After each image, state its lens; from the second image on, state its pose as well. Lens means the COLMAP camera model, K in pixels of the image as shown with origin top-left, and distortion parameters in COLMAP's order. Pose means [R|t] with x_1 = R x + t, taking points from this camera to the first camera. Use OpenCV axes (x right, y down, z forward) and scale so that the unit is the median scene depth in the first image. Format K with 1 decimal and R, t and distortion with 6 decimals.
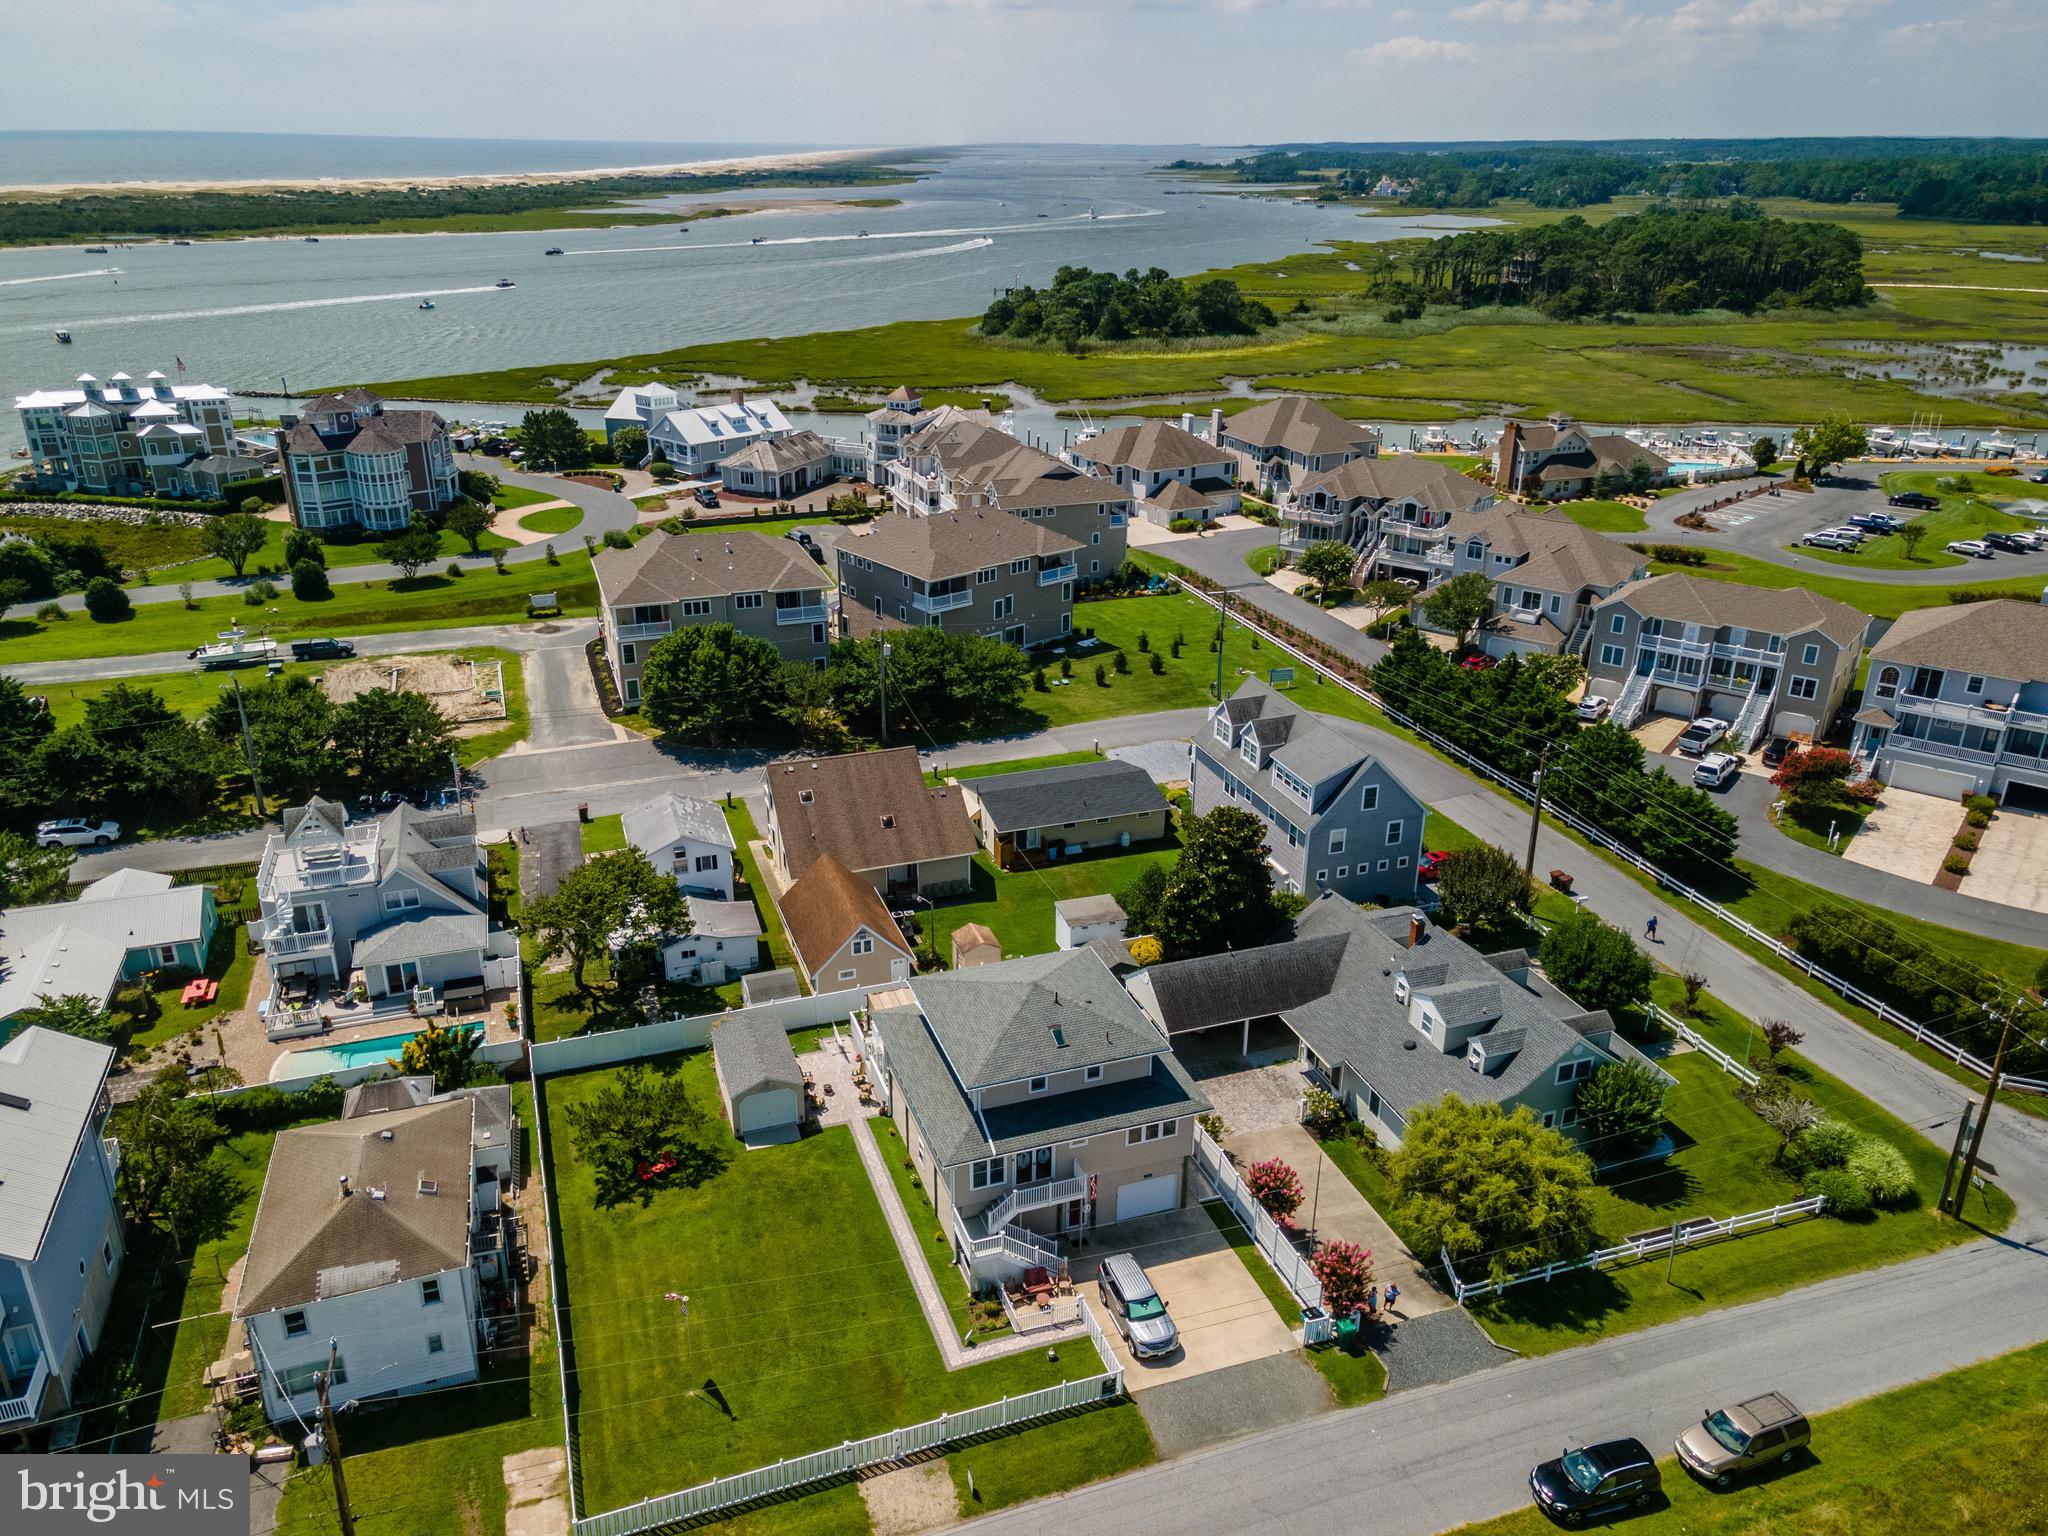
lens RADIAL K [[1483.6, 0, 1010.9], [0, 1483.6, 763.9], [0, 0, 1]] dist [0.034744, 0.020330]
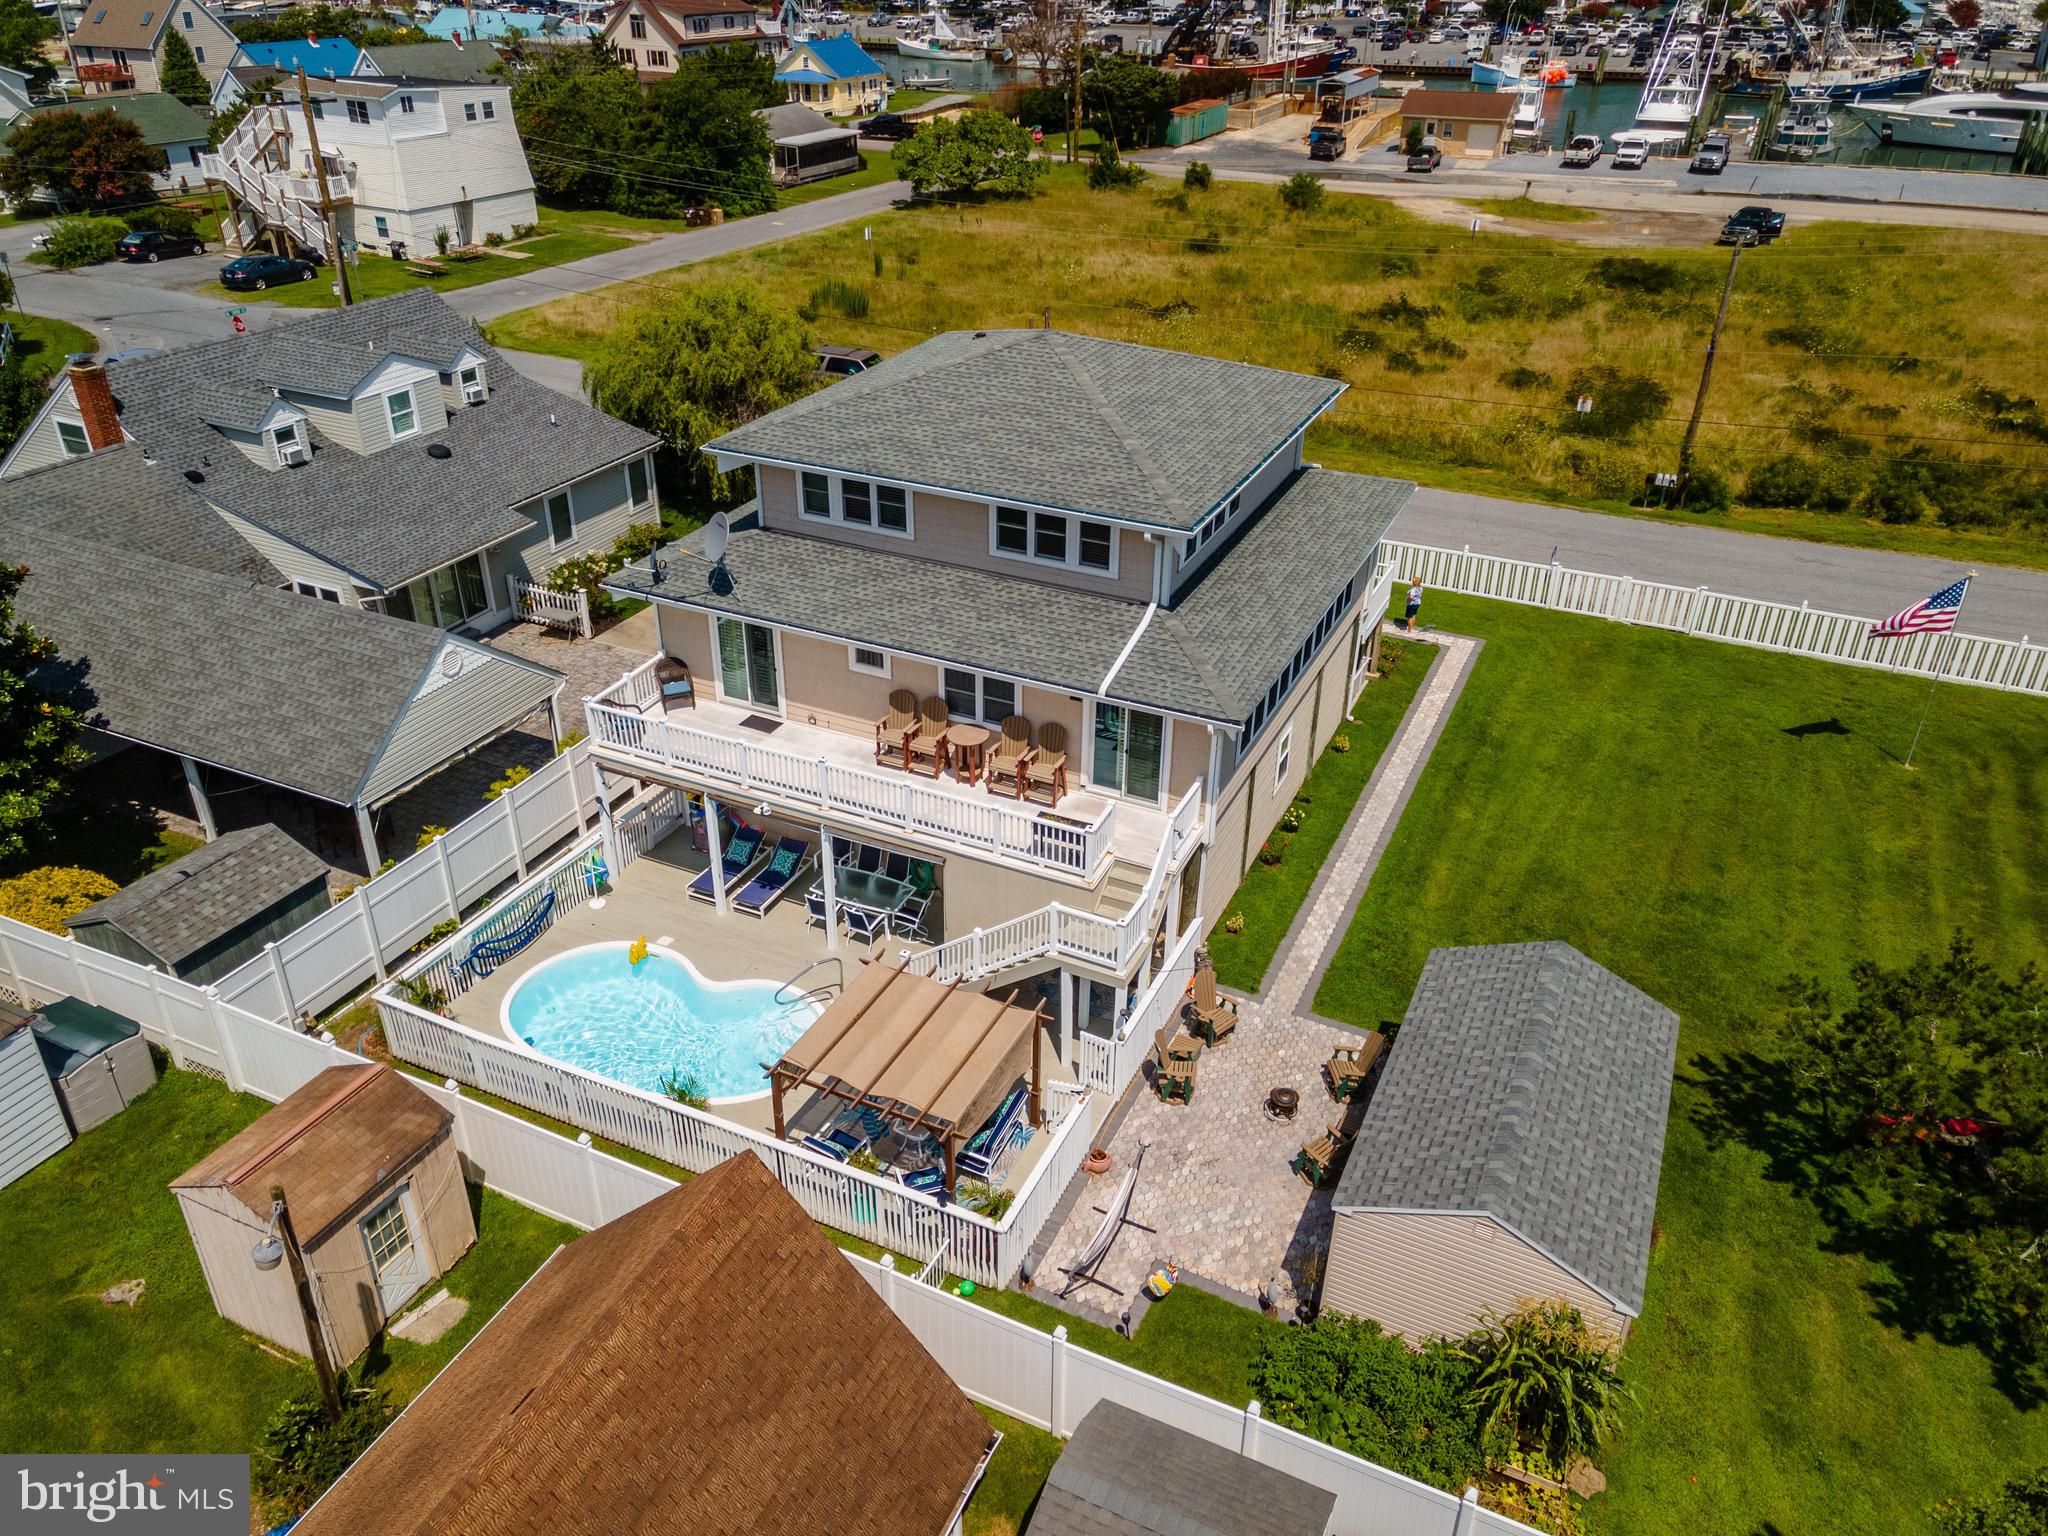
lens RADIAL K [[1483.6, 0, 1015.5], [0, 1483.6, 757.5], [0, 0, 1]] dist [0.034744, 0.020330]
pose [[-0.709169, -0.356194, 0.608445, -0.250952], [0.260780, 0.669270, 0.695753, -0.061081], [-0.655036, 0.652077, -0.381738, 1.128821]]
